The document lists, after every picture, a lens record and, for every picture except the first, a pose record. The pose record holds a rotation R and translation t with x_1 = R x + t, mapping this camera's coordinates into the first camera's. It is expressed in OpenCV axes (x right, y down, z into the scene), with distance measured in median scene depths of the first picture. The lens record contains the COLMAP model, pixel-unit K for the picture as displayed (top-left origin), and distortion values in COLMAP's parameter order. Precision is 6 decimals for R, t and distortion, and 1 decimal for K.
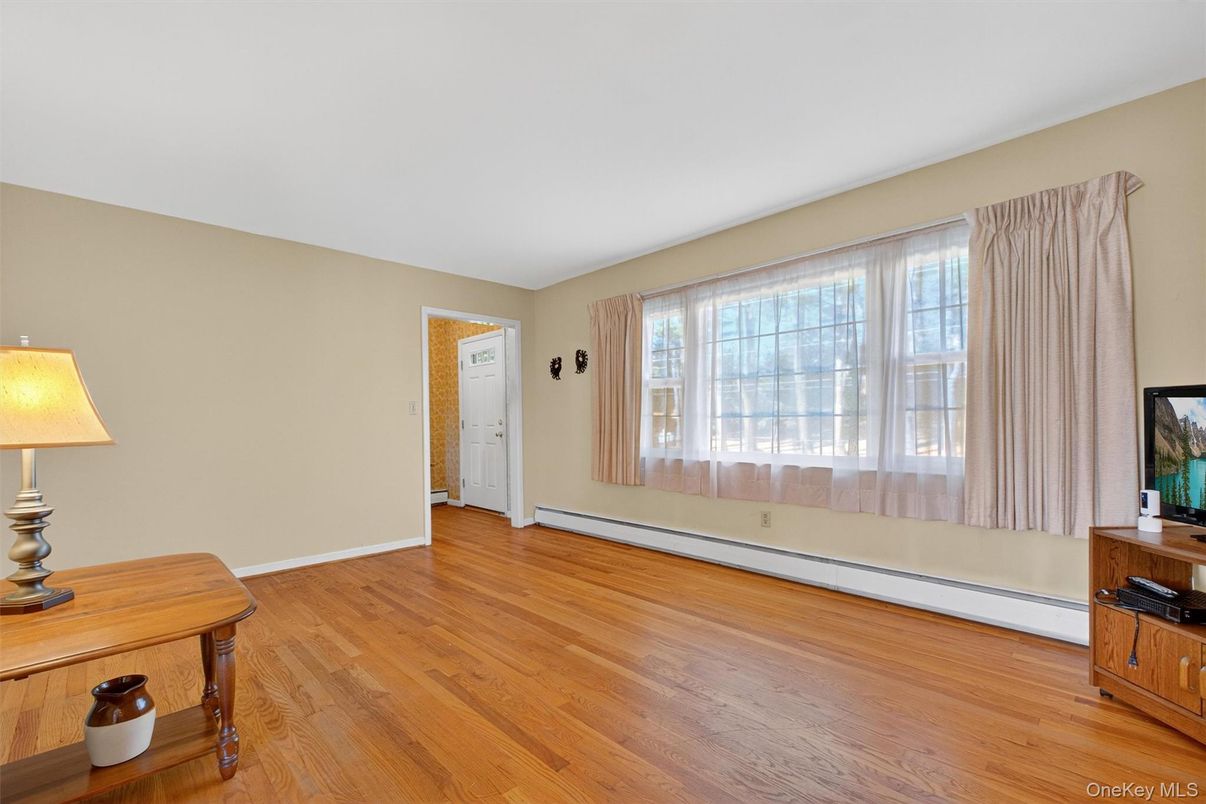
lens RADIAL K [[513.6, 0, 605.3], [0, 513.6, 430.2], [0, 0, 1]] dist [-0.002499, 0.002647]
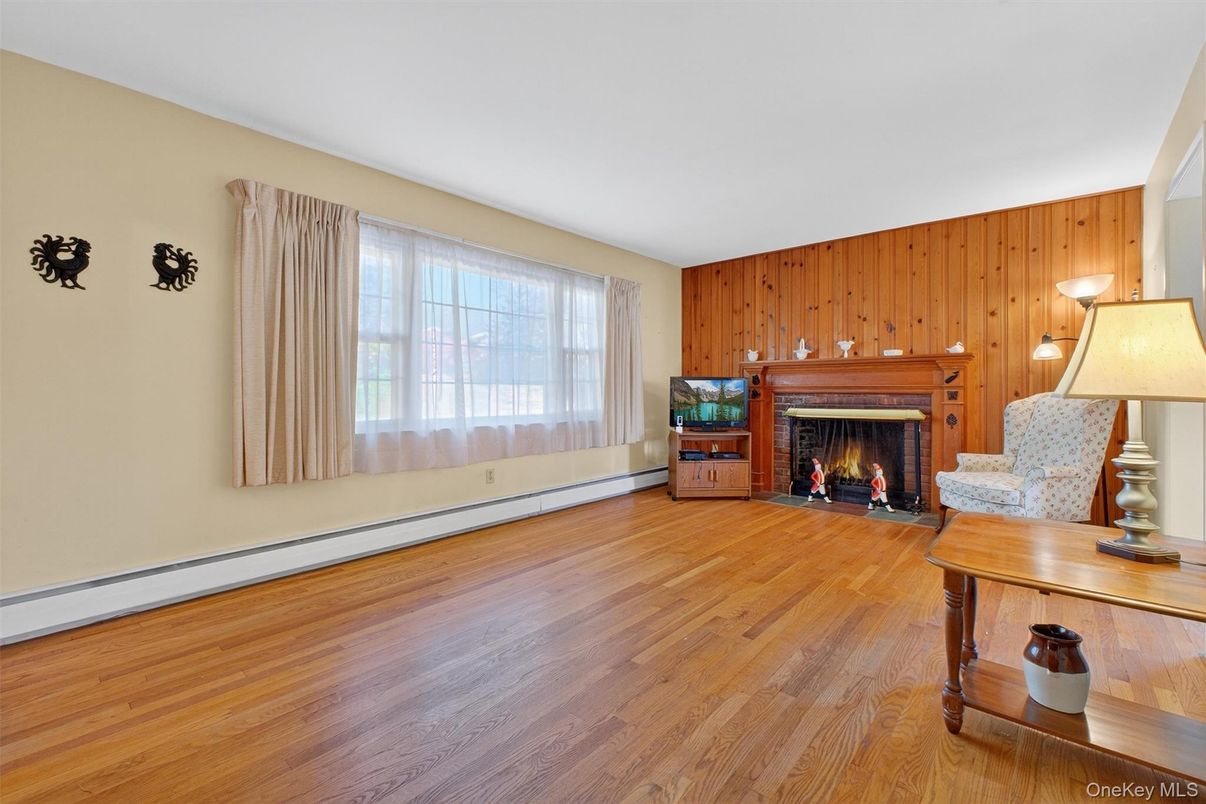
lens RADIAL K [[513.6, 0, 602.4], [0, 513.6, 385.2], [0, 0, 1]] dist [-0.002499, 0.002647]
pose [[-0.068932, 0.020253, 0.997416, -0.820384], [0.016763, 0.999676, -0.019141, 0.002074], [-0.997481, 0.015400, -0.069249, 0.839906]]
